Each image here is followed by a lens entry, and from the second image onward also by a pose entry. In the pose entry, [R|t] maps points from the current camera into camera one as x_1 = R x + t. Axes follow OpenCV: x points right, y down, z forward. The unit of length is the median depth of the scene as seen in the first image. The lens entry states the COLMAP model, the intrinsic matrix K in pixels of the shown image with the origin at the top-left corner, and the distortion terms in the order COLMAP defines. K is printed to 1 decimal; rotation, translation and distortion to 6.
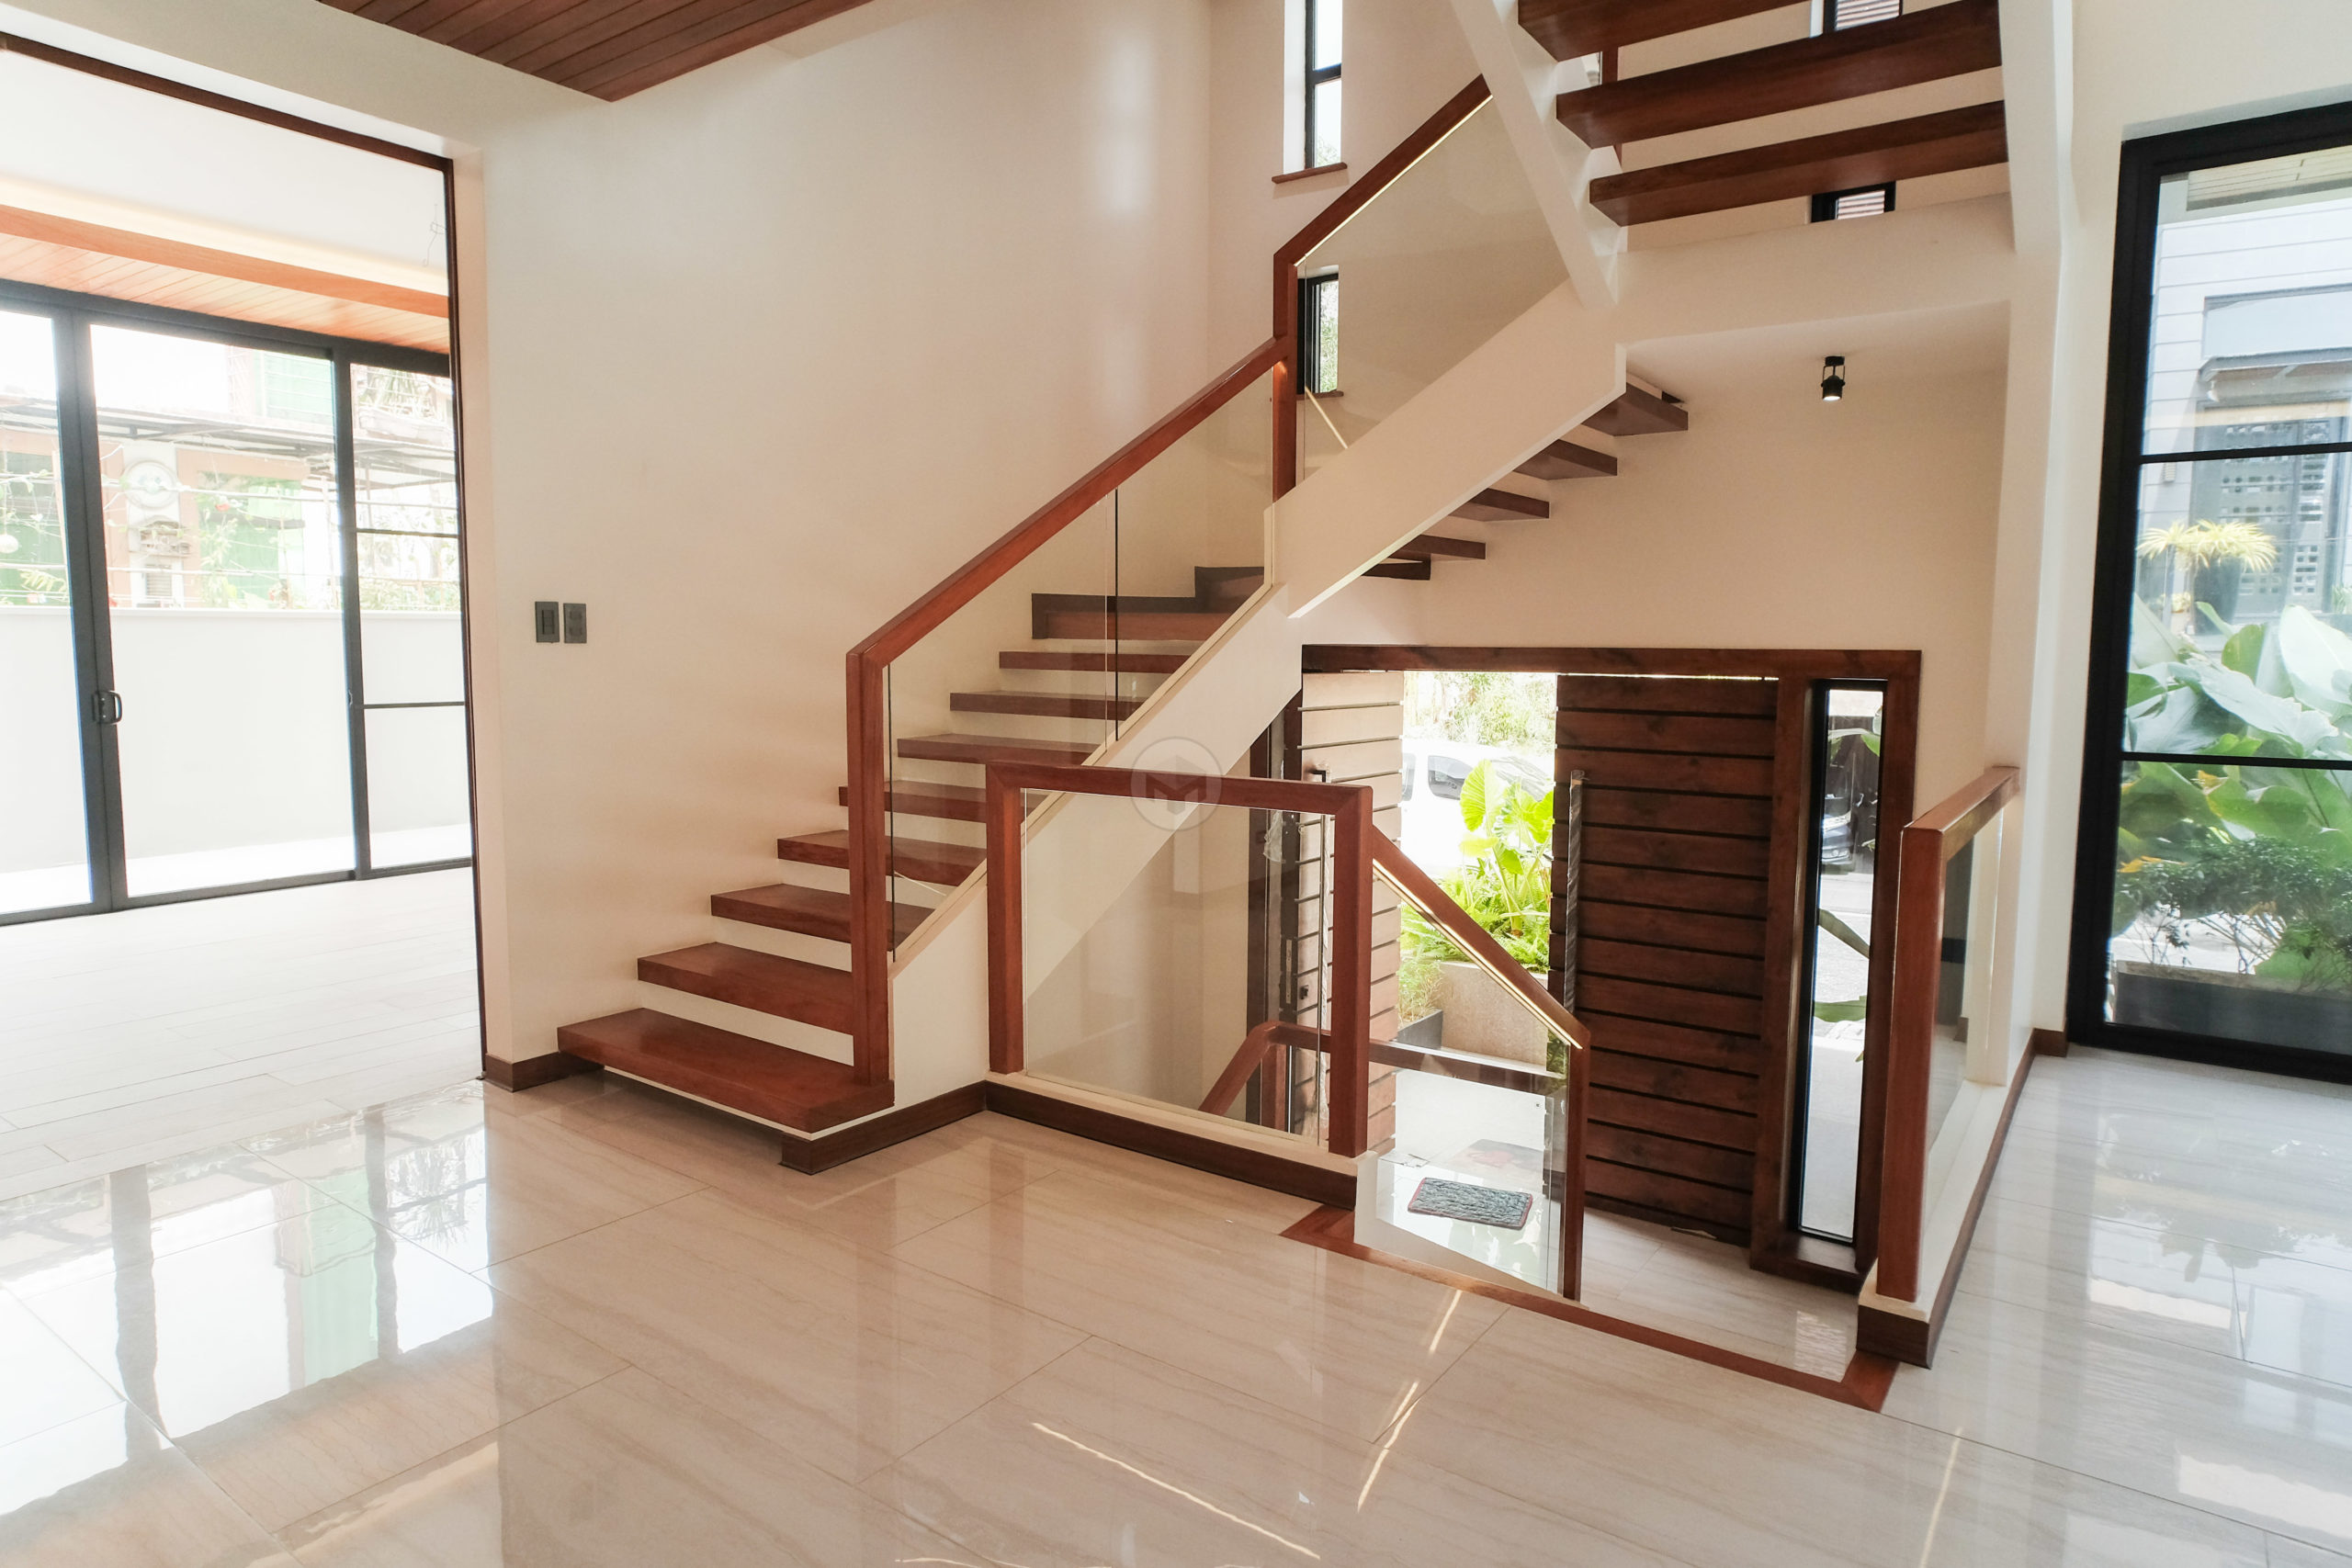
lens RADIAL K [[1356.1, 0, 1172.3], [0, 1356.1, 763.7], [0, 0, 1]] dist [-0.042266, 0.032440]
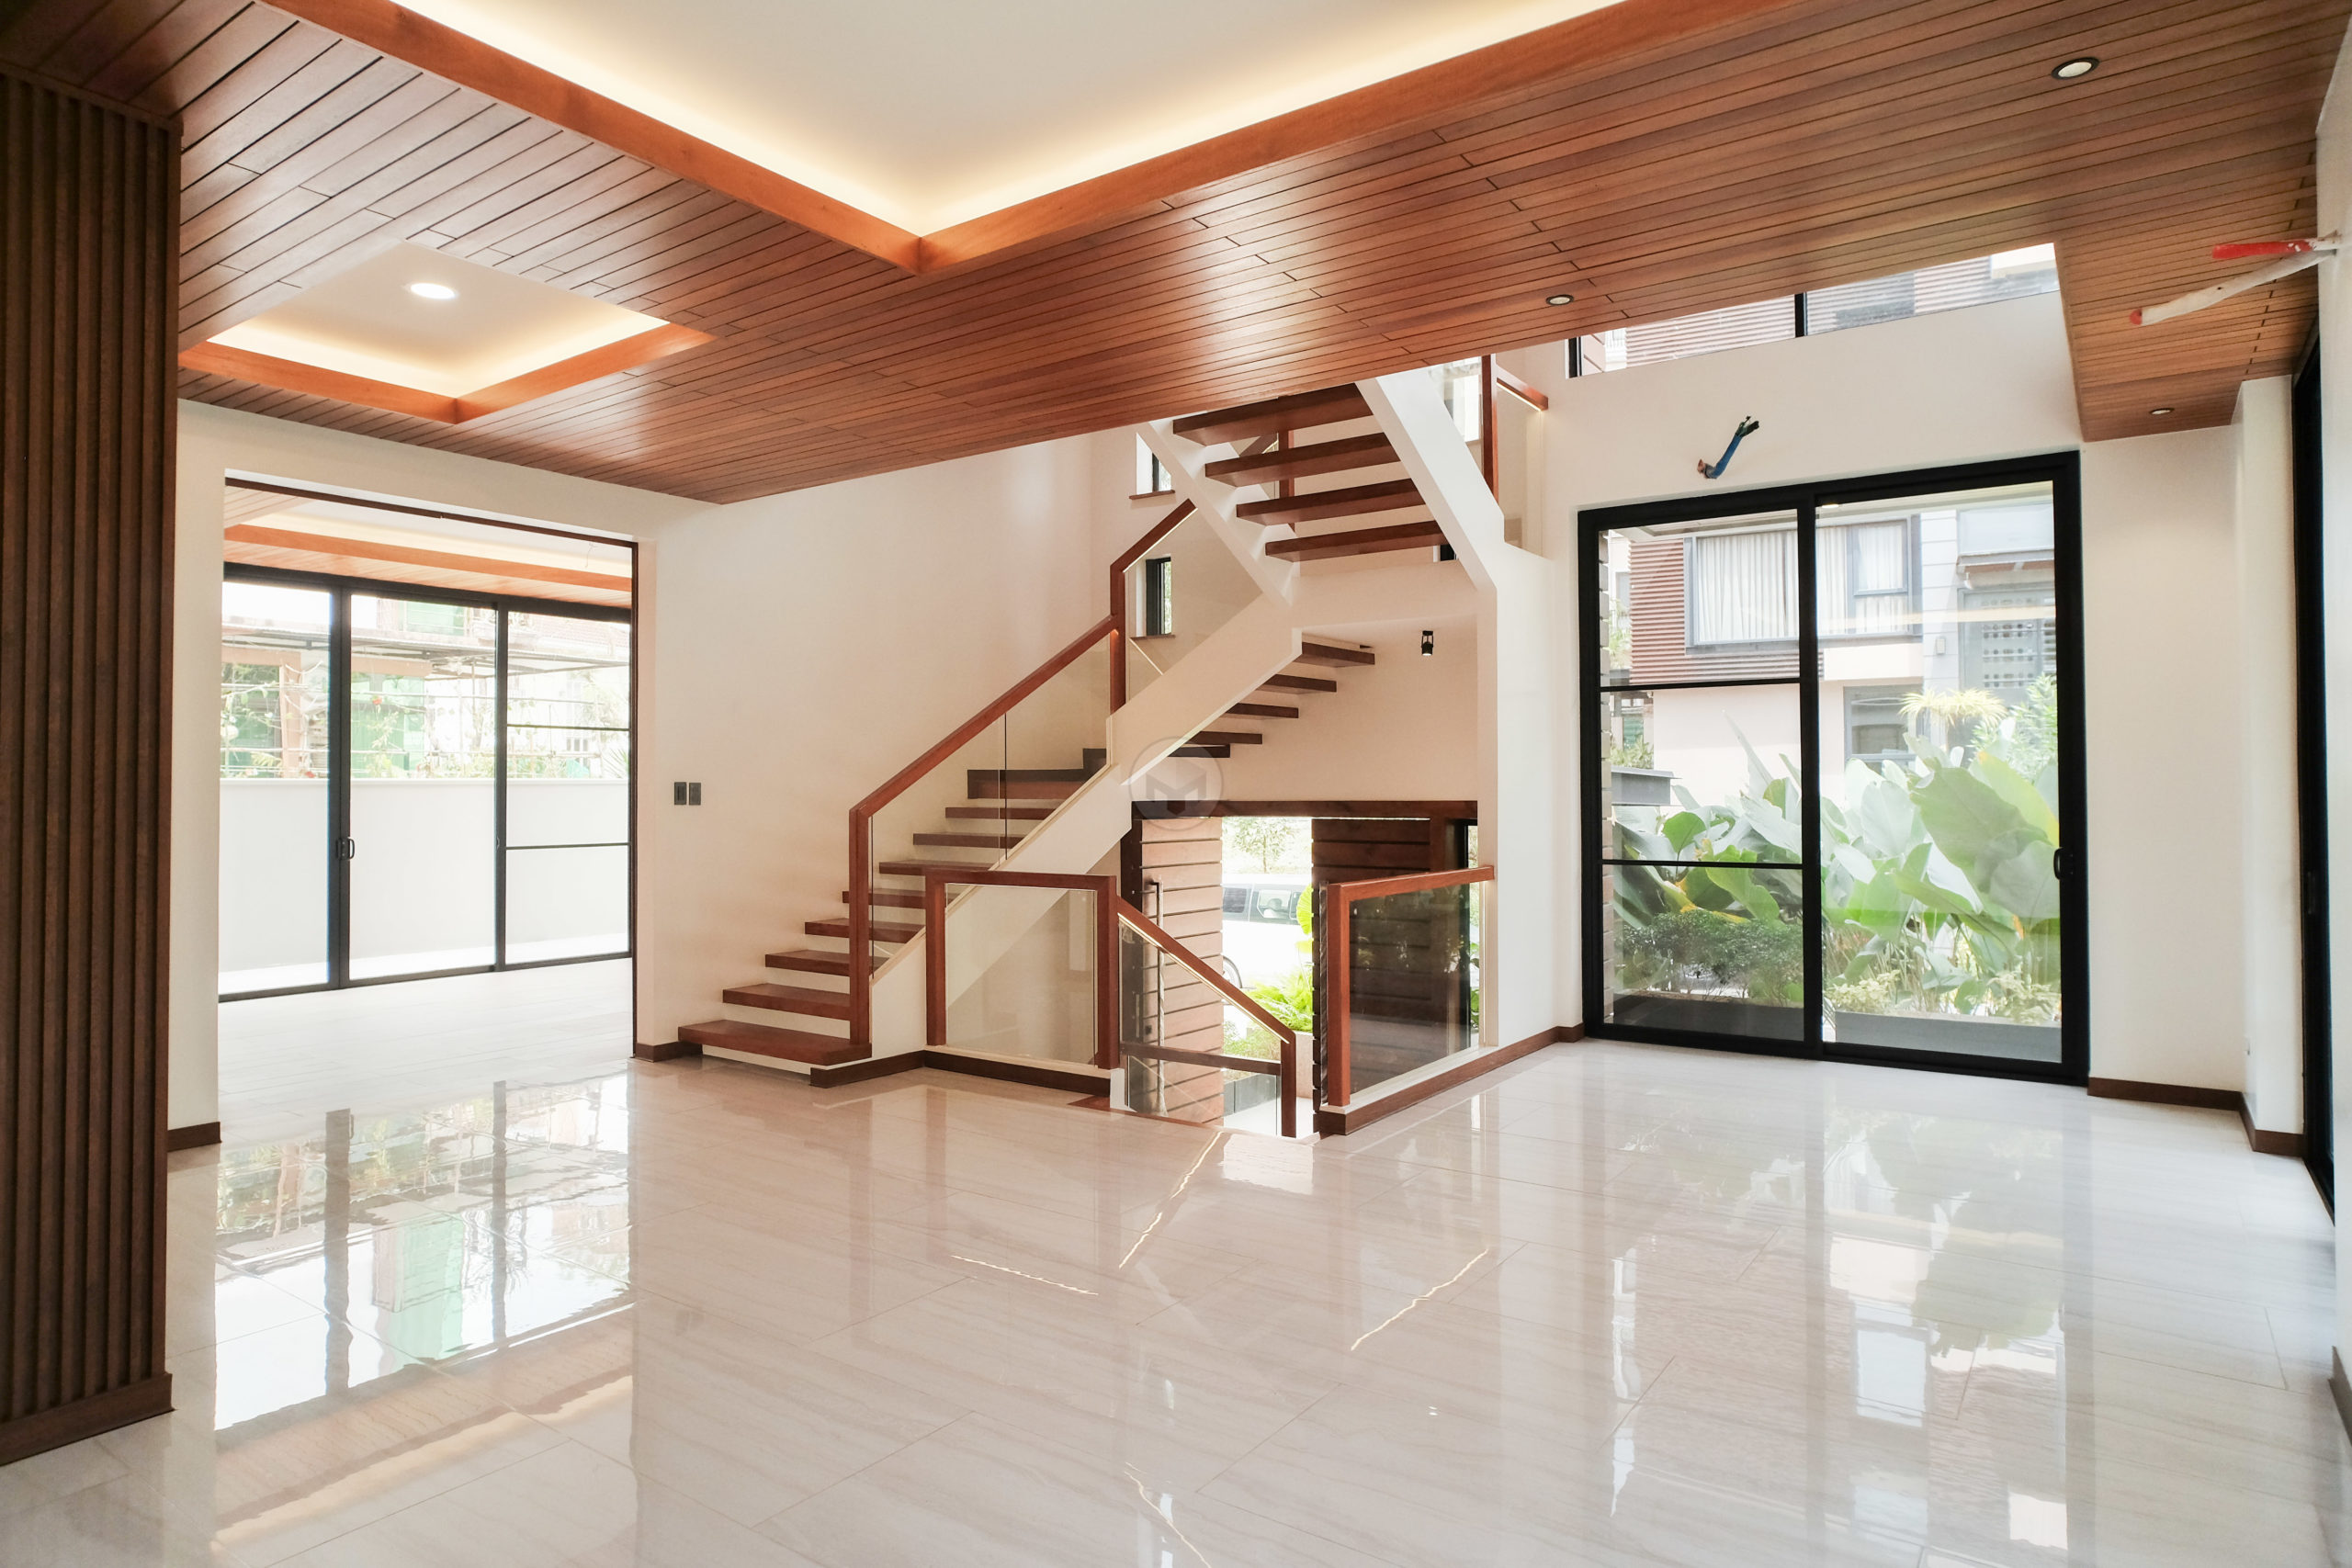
lens RADIAL K [[1356.1, 0, 1172.3], [0, 1356.1, 763.7], [0, 0, 1]] dist [-0.042266, 0.032440]
pose [[0.999951, -0.009485, 0.002960, 0.154989], [0.009752, 0.993930, -0.109585, 0.049386], [-0.001903, 0.109608, 0.993973, -0.669905]]
